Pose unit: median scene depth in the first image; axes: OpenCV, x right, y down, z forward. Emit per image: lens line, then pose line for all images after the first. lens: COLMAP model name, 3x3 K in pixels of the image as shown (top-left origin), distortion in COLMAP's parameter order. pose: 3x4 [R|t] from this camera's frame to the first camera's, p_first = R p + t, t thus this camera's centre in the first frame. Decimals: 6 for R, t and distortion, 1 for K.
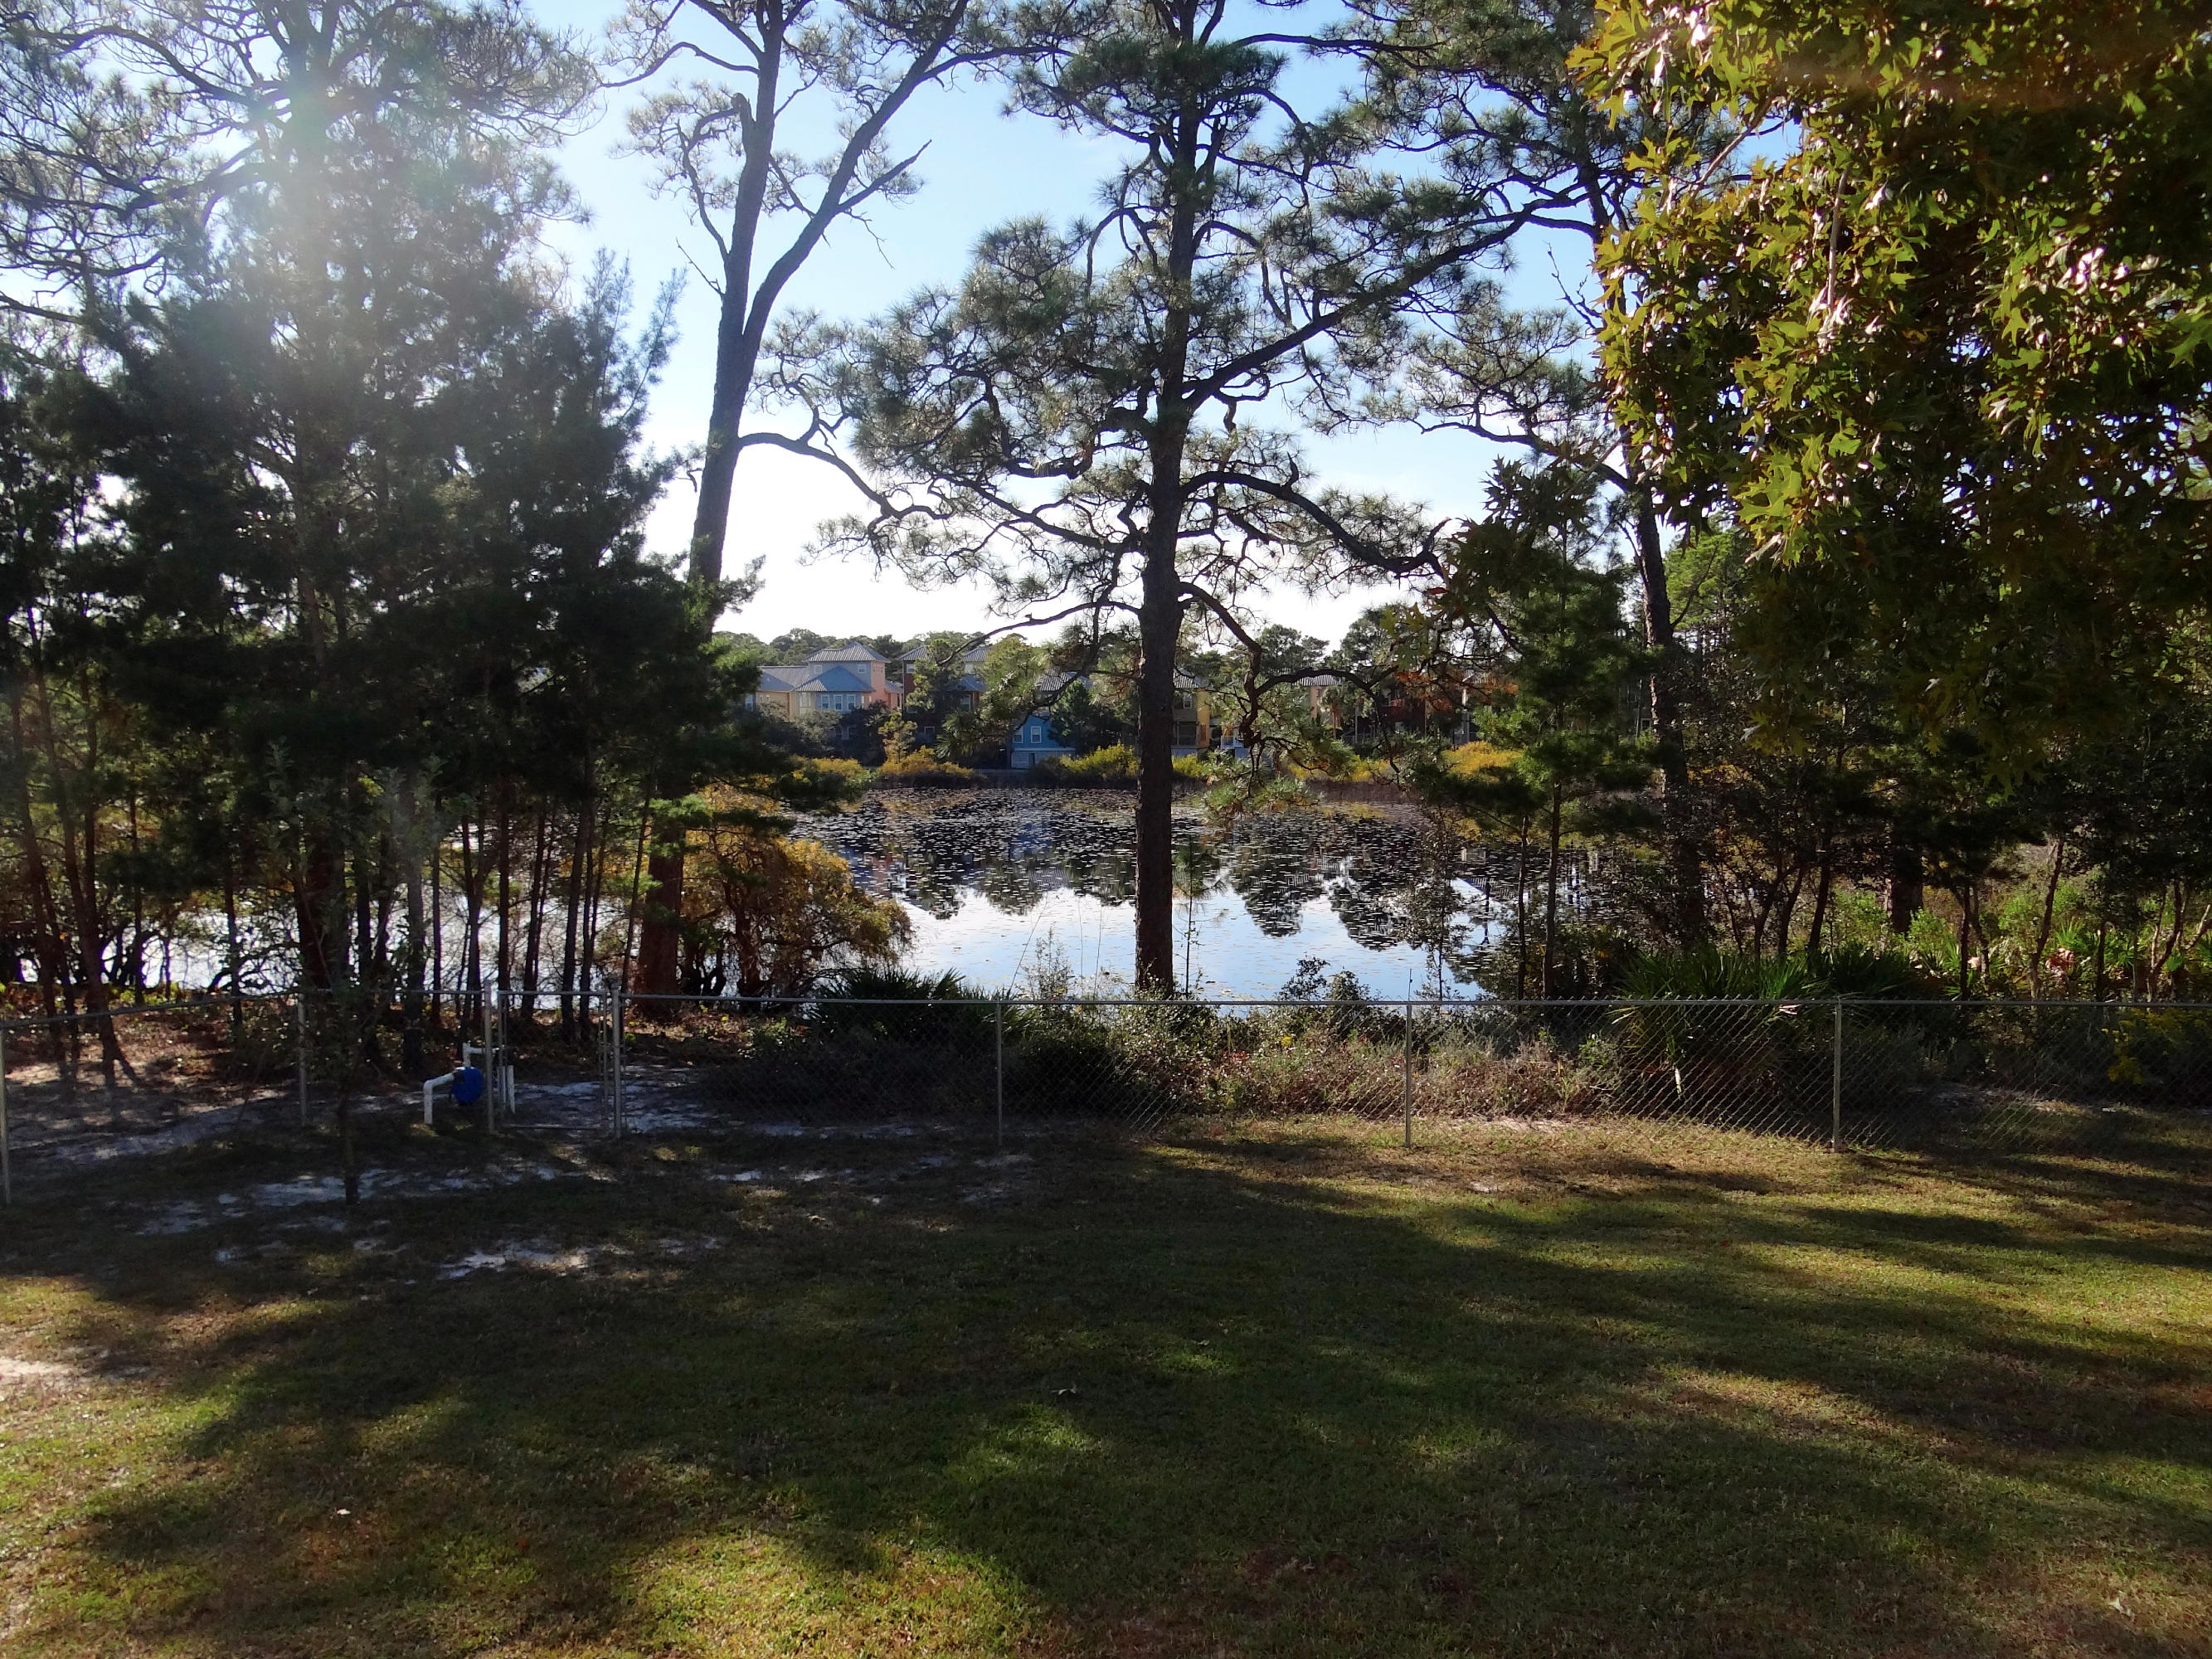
lens RADIAL K [[1751.6, 0, 1107.4], [0, 1751.6, 815.6], [0, 0, 1]] dist [-0.006146, 0.008175]
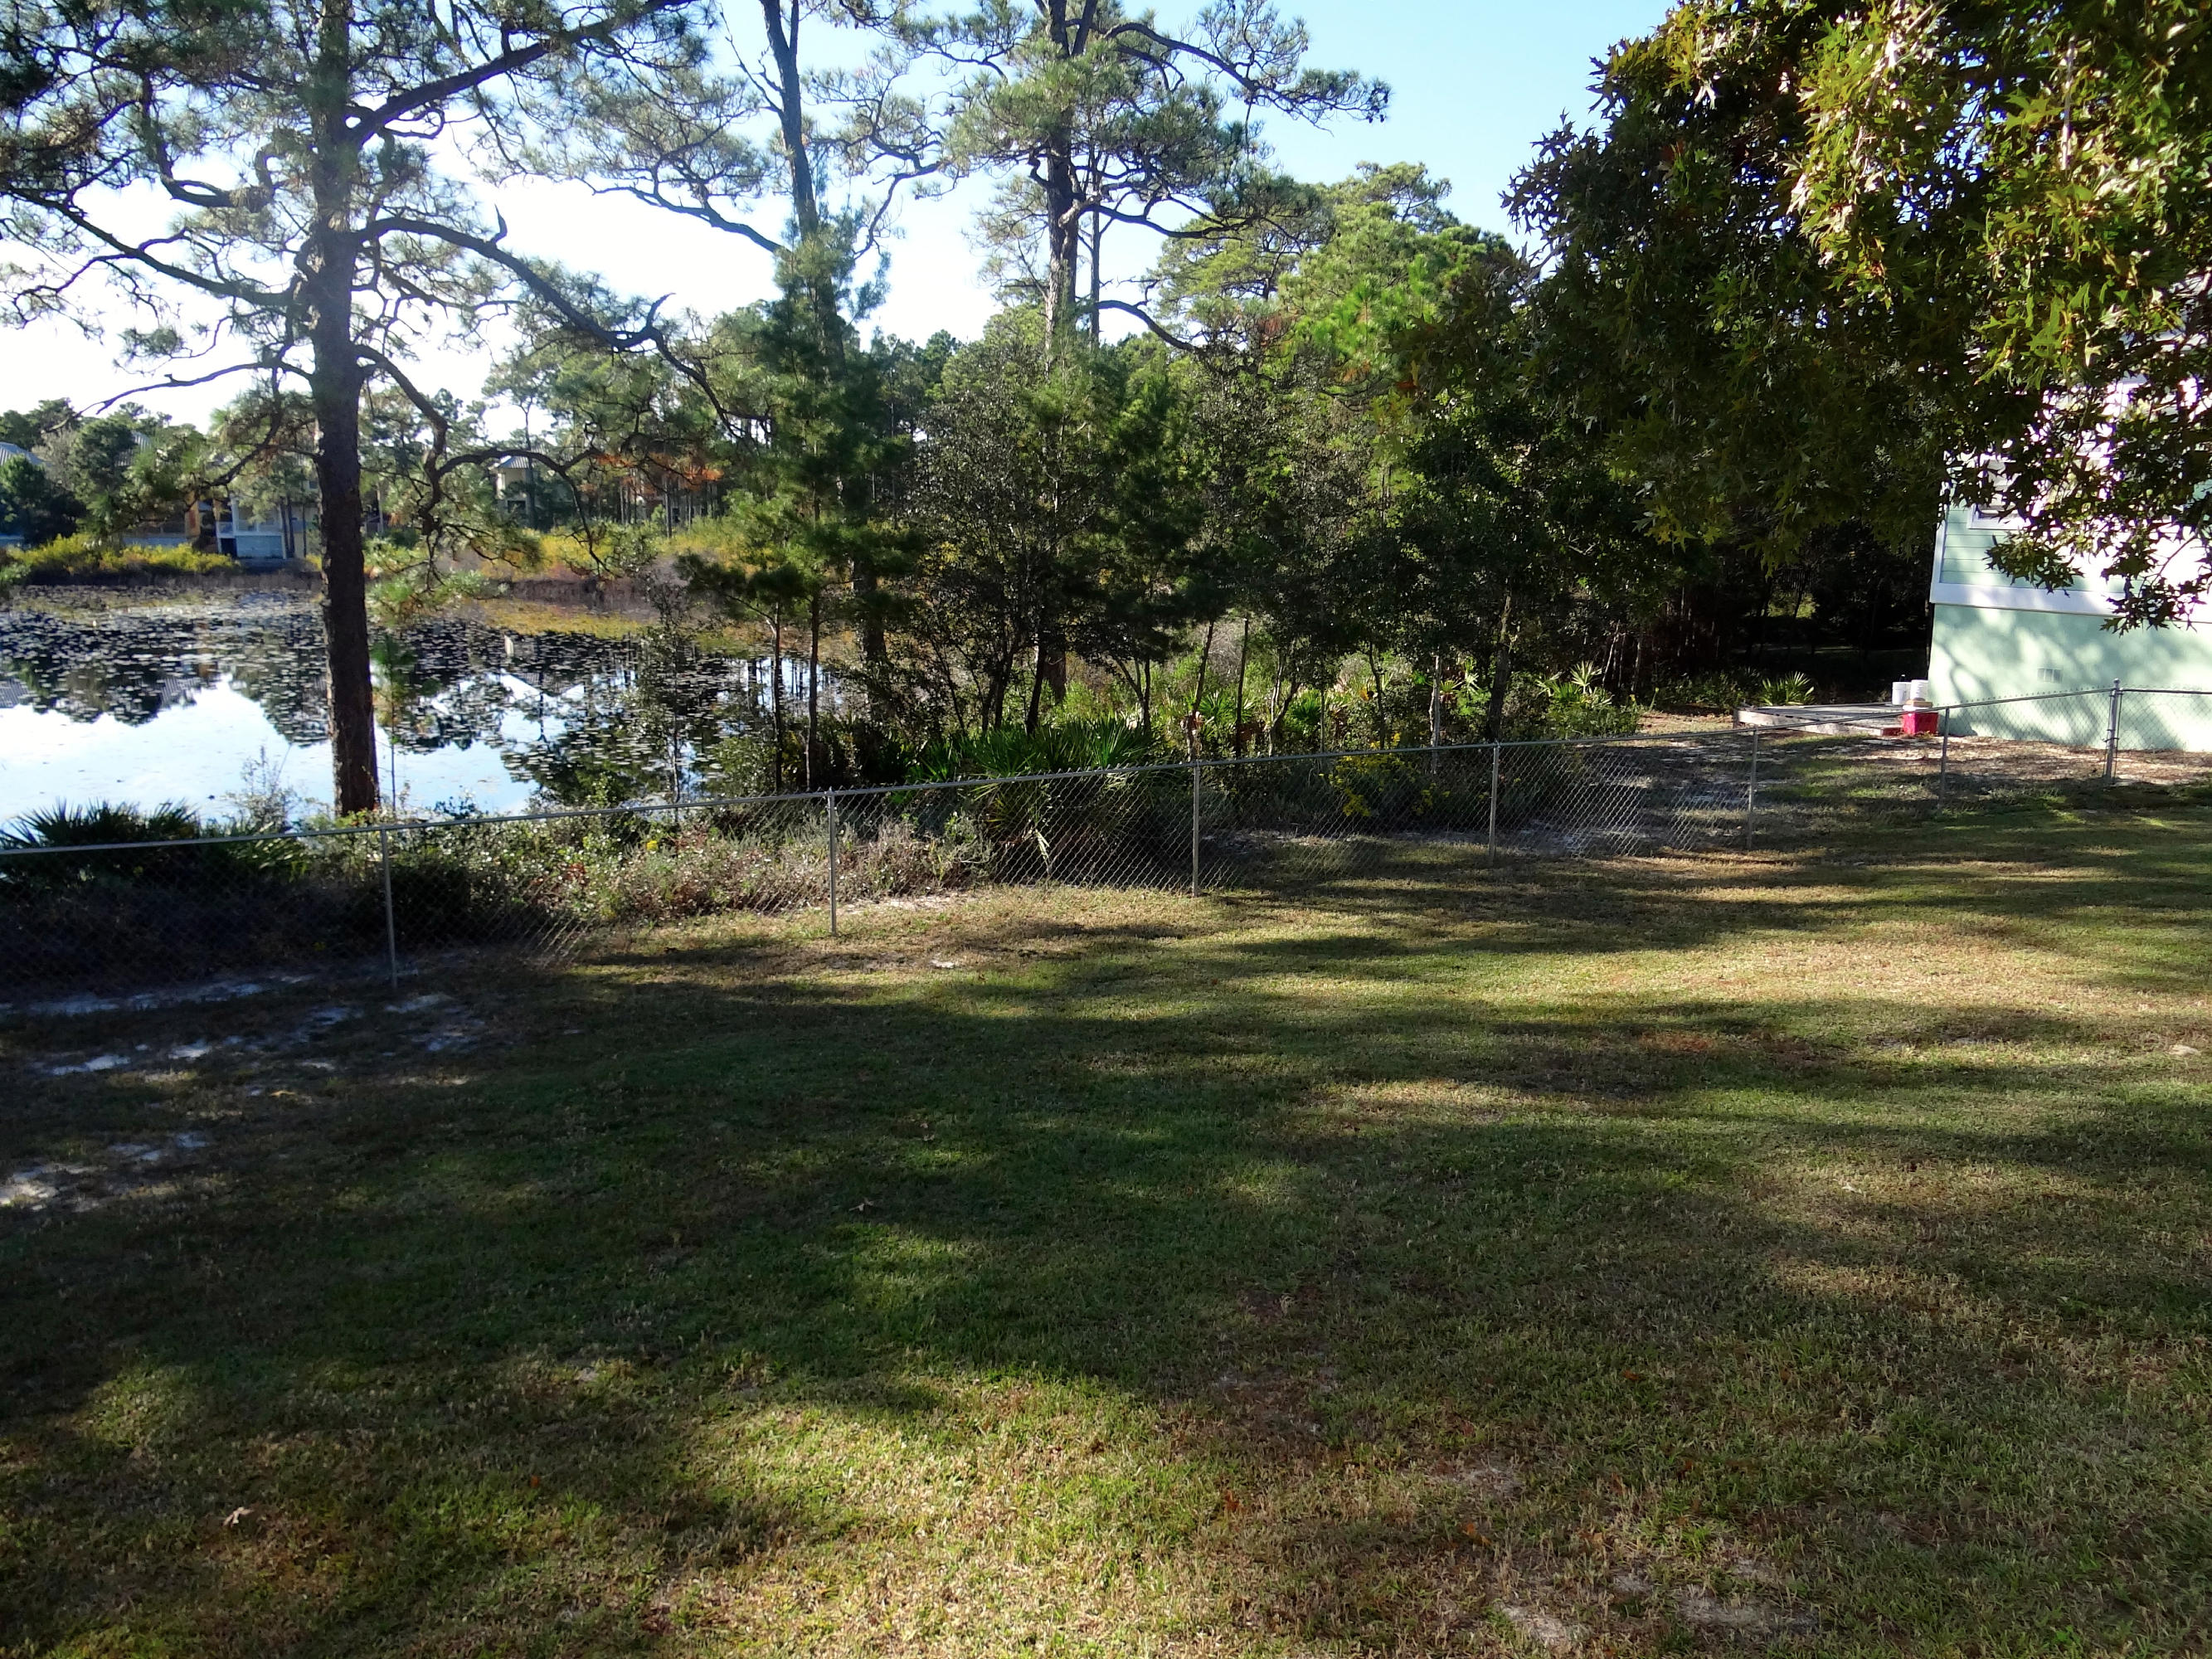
lens RADIAL K [[1751.6, 0, 1103.7], [0, 1751.6, 826.7], [0, 0, 1]] dist [-0.006146, 0.008175]
pose [[0.855998, -0.083342, 0.510217, -0.118432], [0.018839, 0.991293, 0.130317, -0.000966], [-0.516636, -0.101939, 0.850115, 0.039901]]
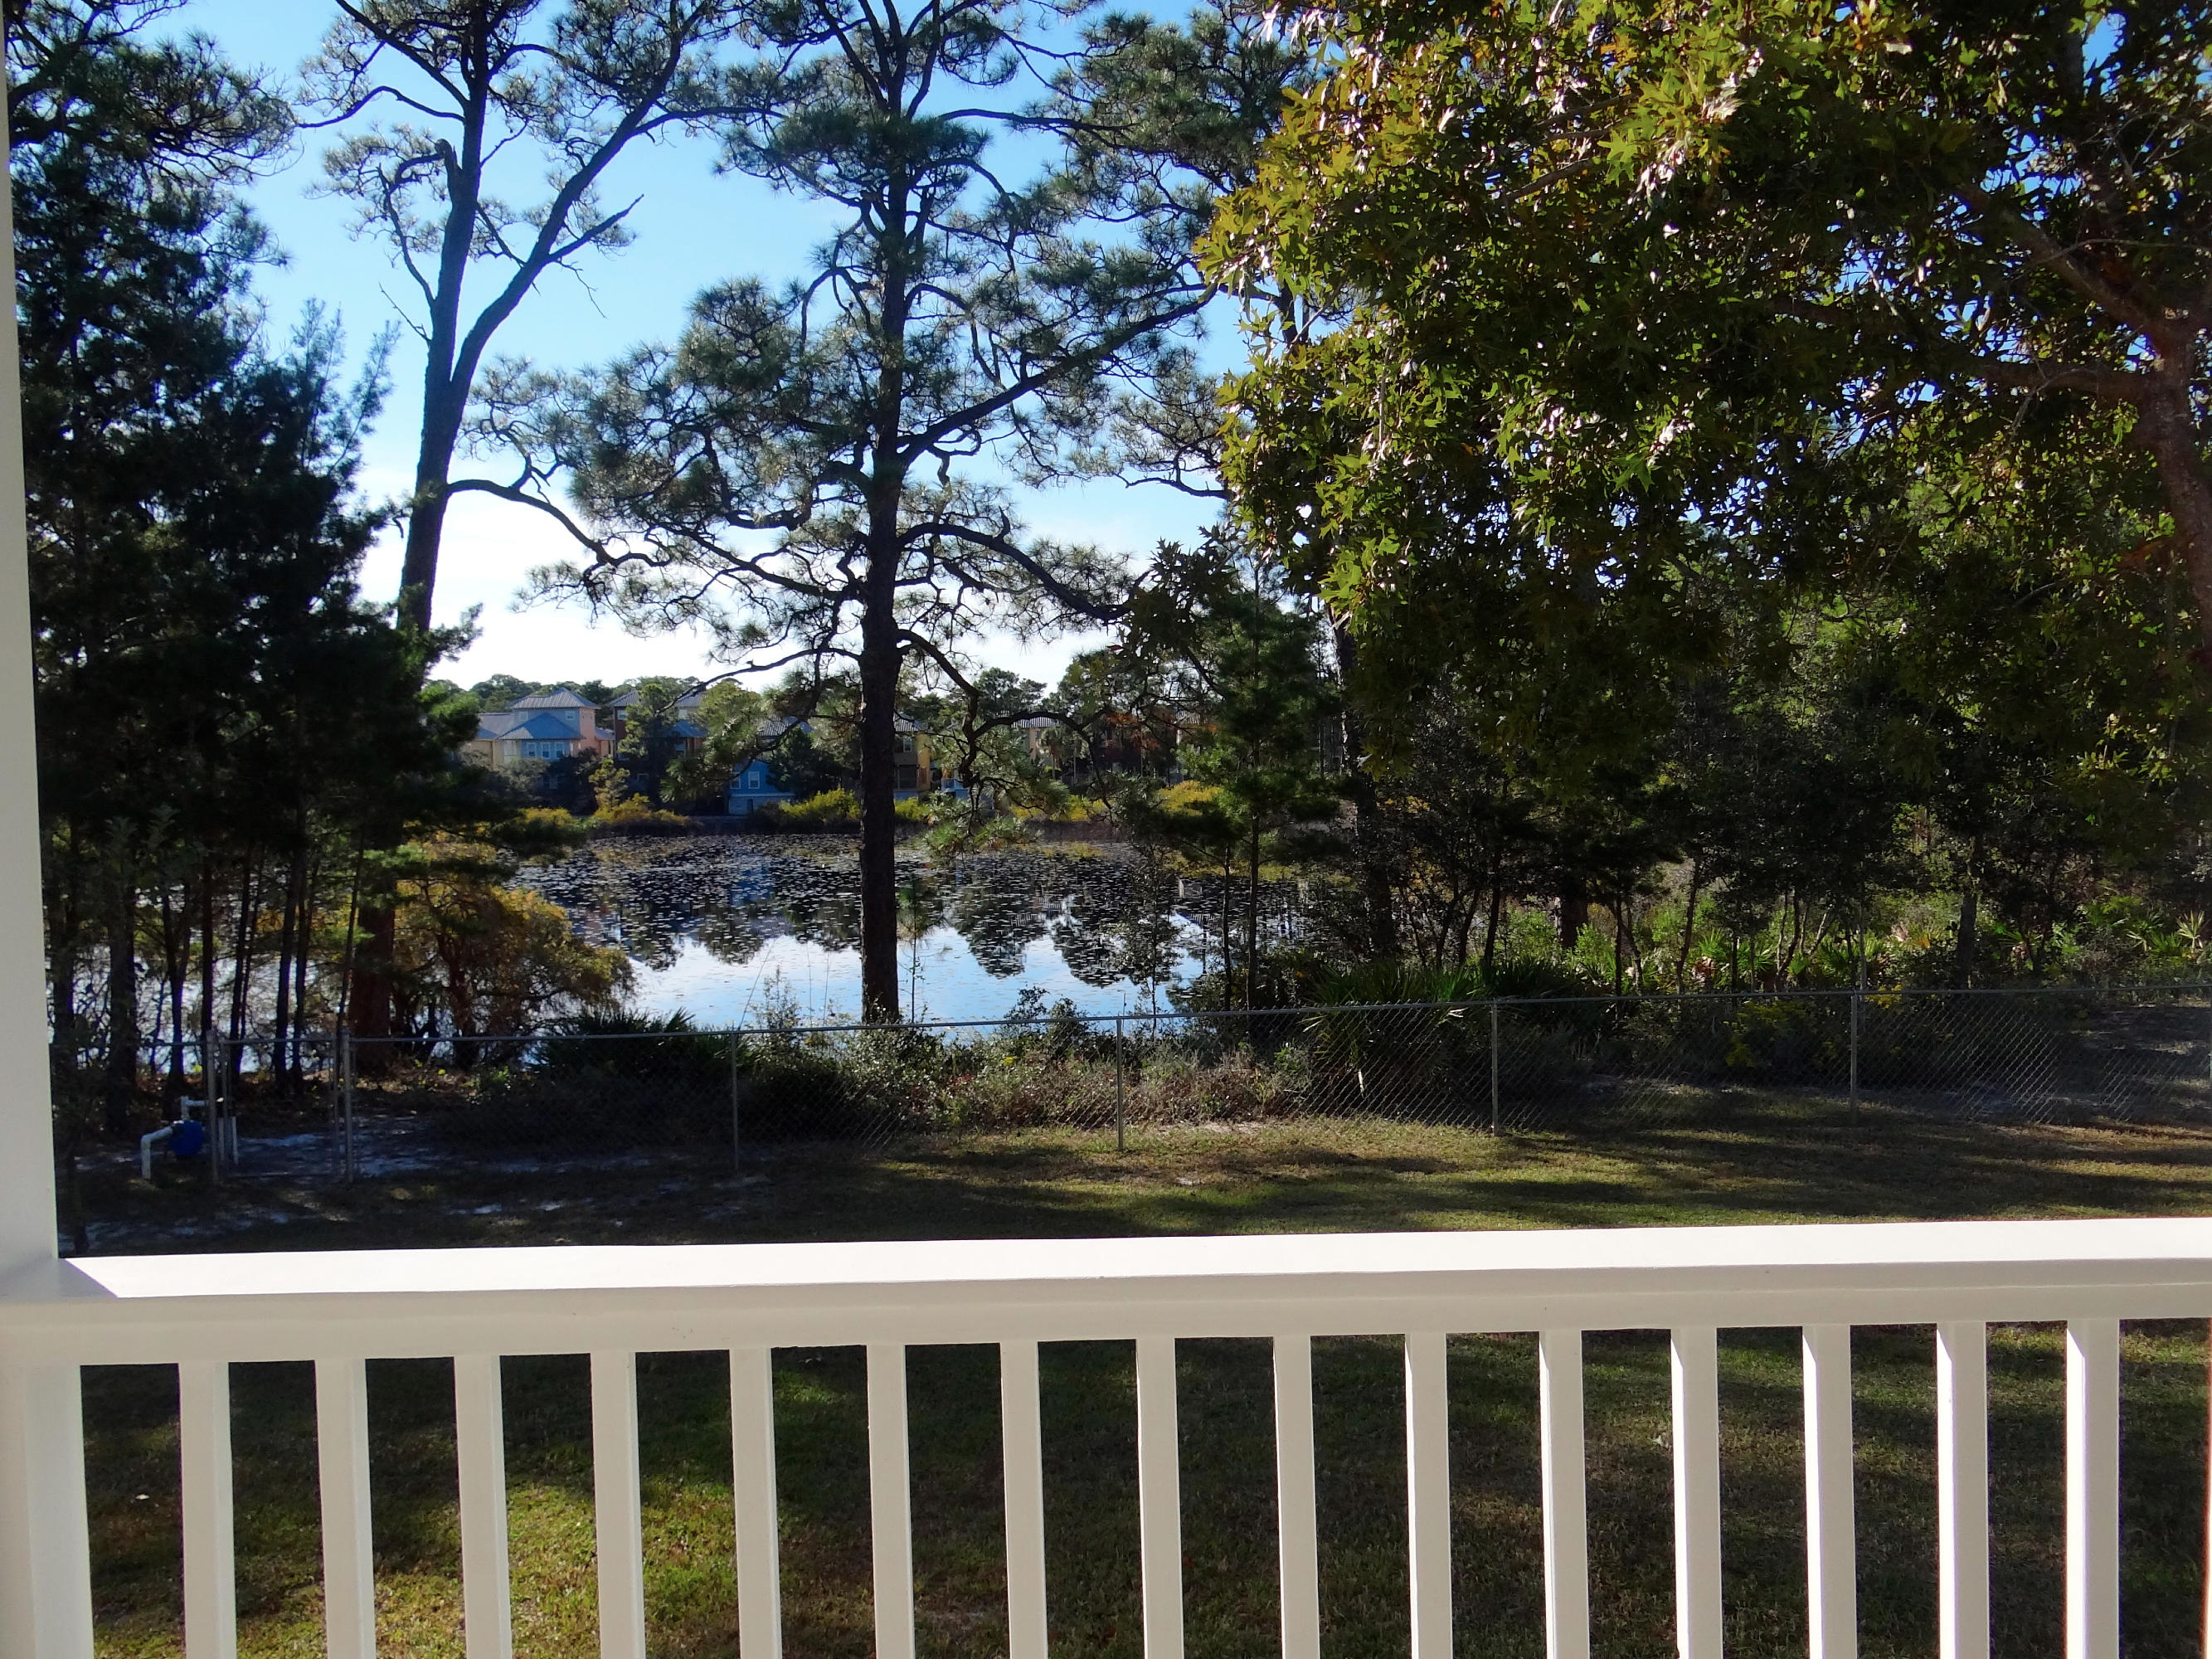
lens RADIAL K [[1751.6, 0, 1104.1], [0, 1751.6, 816.3], [0, 0, 1]] dist [-0.006146, 0.008175]
pose [[0.987562, -0.018590, 0.156125, -0.002322], [0.022320, 0.999505, -0.022171, 0.003374], [-0.155636, 0.025380, 0.987488, -0.043406]]
